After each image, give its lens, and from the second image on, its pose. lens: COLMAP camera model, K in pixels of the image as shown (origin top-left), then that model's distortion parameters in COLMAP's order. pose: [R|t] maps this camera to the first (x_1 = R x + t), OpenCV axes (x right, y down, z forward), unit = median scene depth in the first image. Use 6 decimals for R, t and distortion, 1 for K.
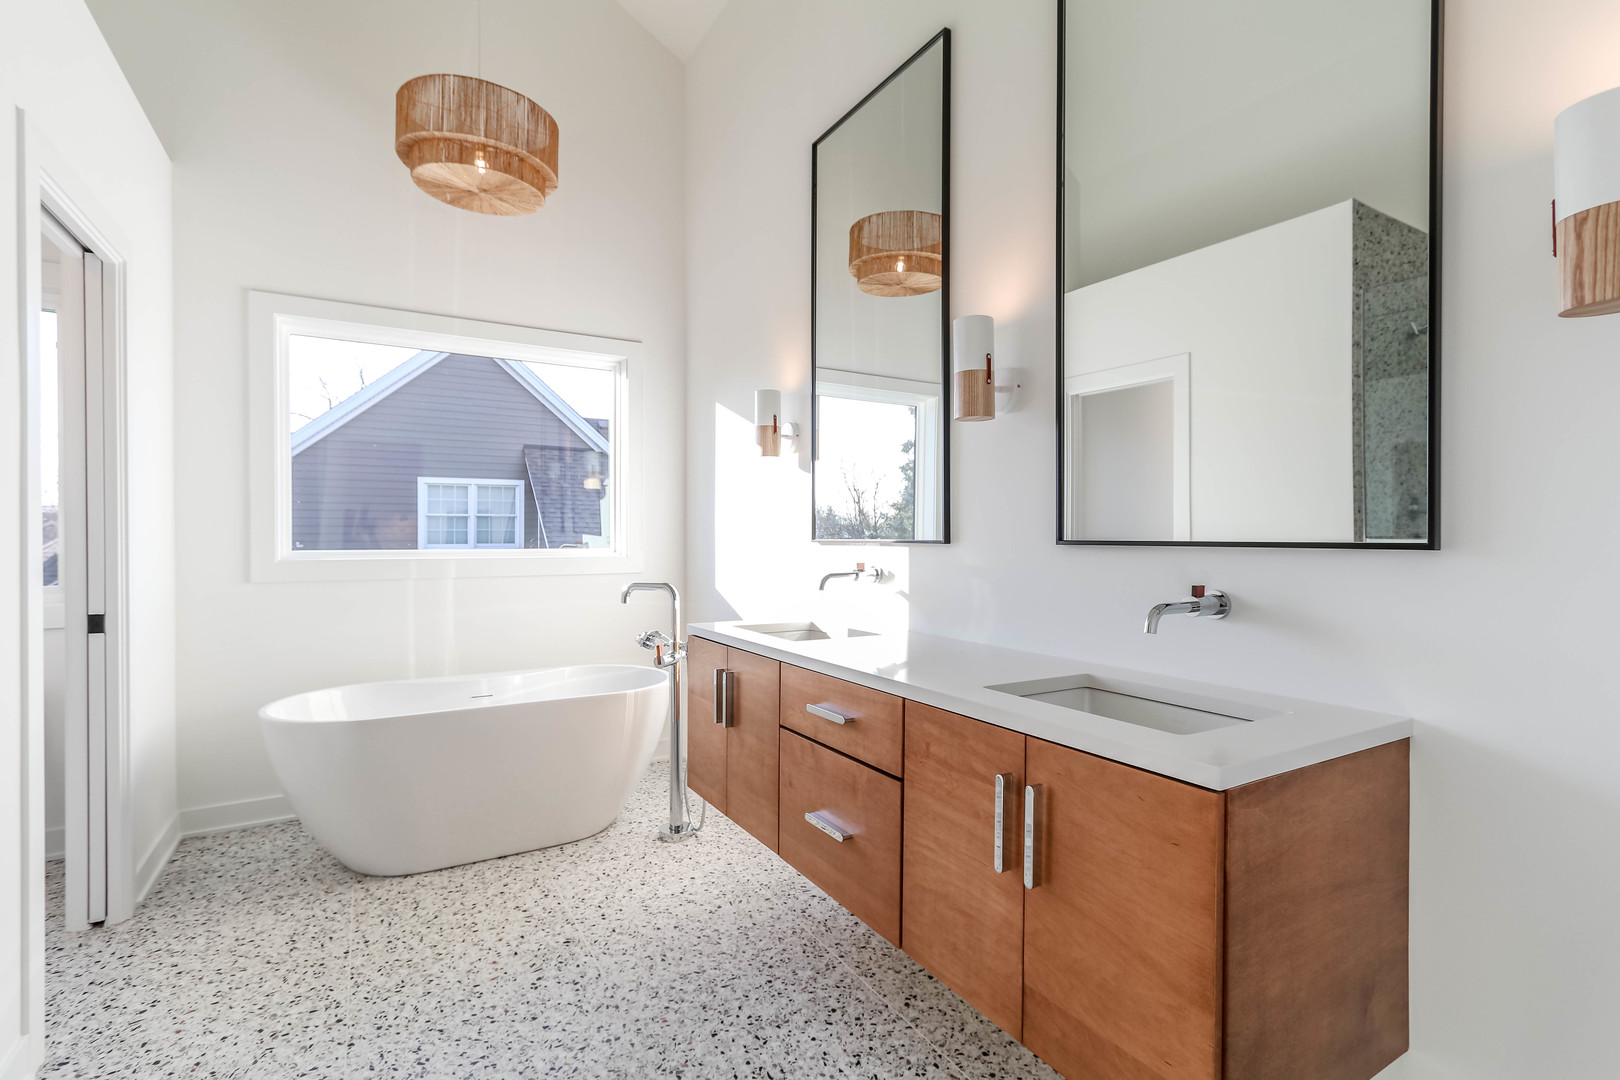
lens RADIAL K [[745.0, 0, 810.0], [0, 745.0, 540.0], [0, 0, 1]] dist [0.001327, 0.000131]
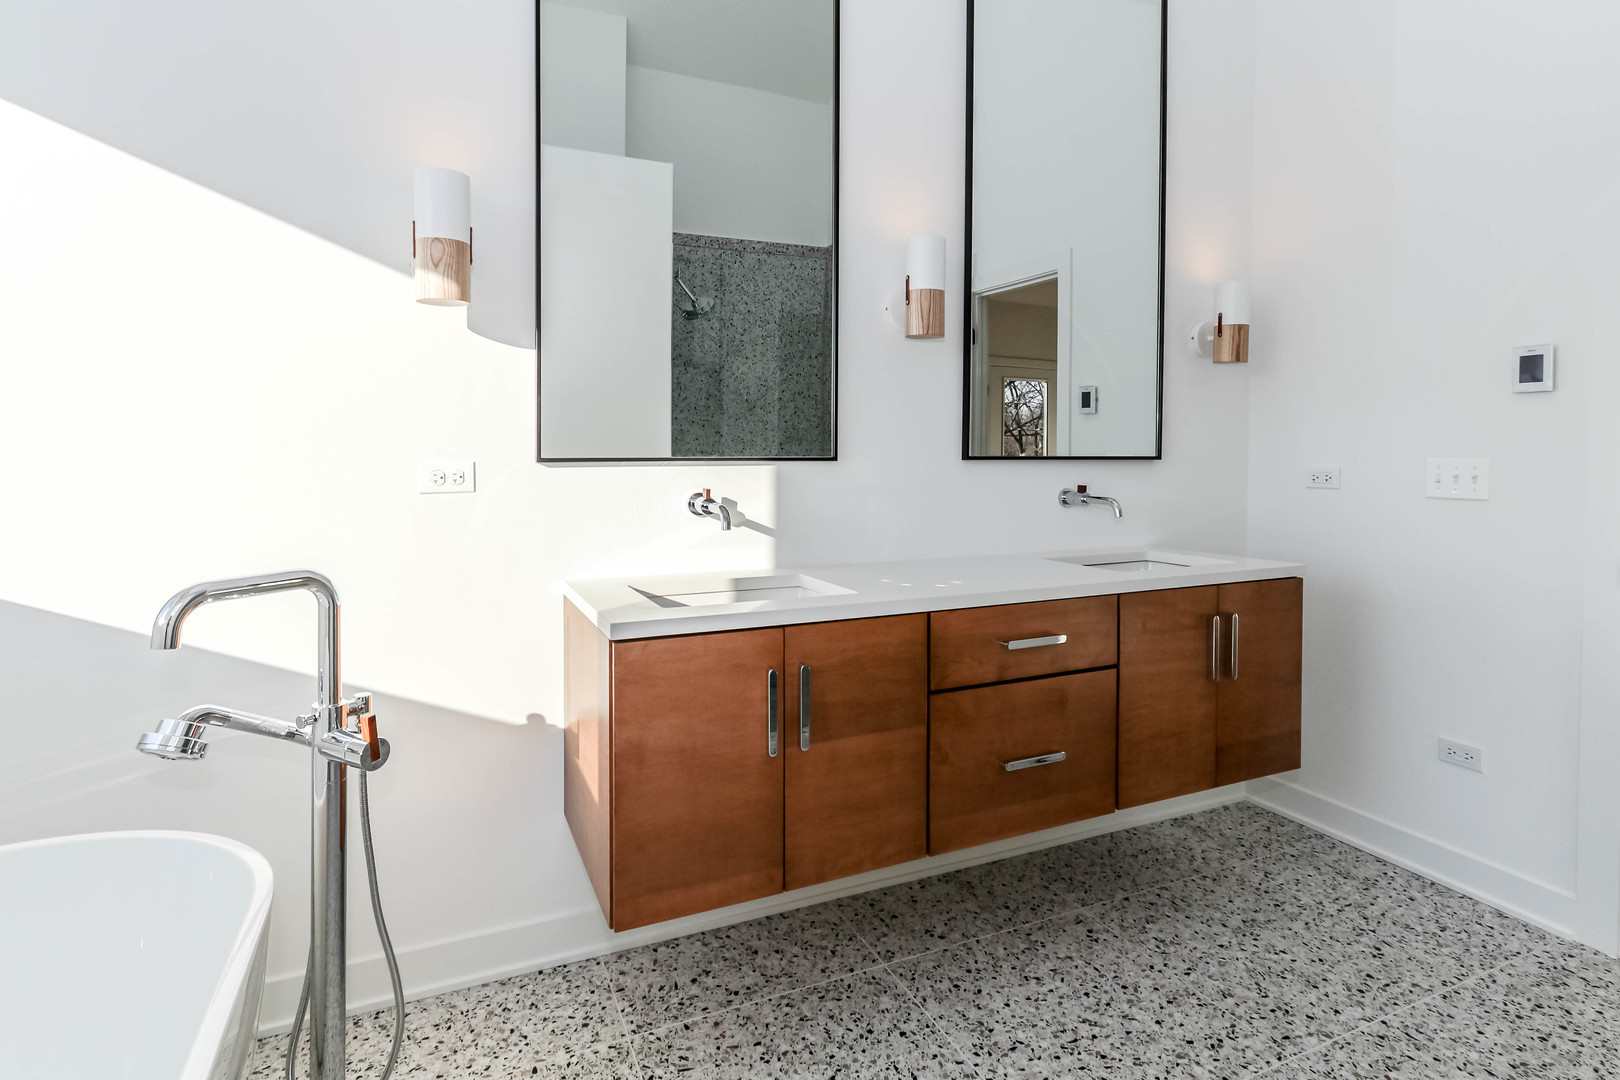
lens RADIAL K [[834.2, 0, 811.8], [0, 834.2, 480.5], [0, 0, 1]] dist [-0.000708, -0.000309]
pose [[0.105183, -0.034412, 0.993857, -1.003458], [0.005338, 0.999406, 0.034040, -0.007568], [-0.994439, 0.001725, 0.105304, 1.119628]]
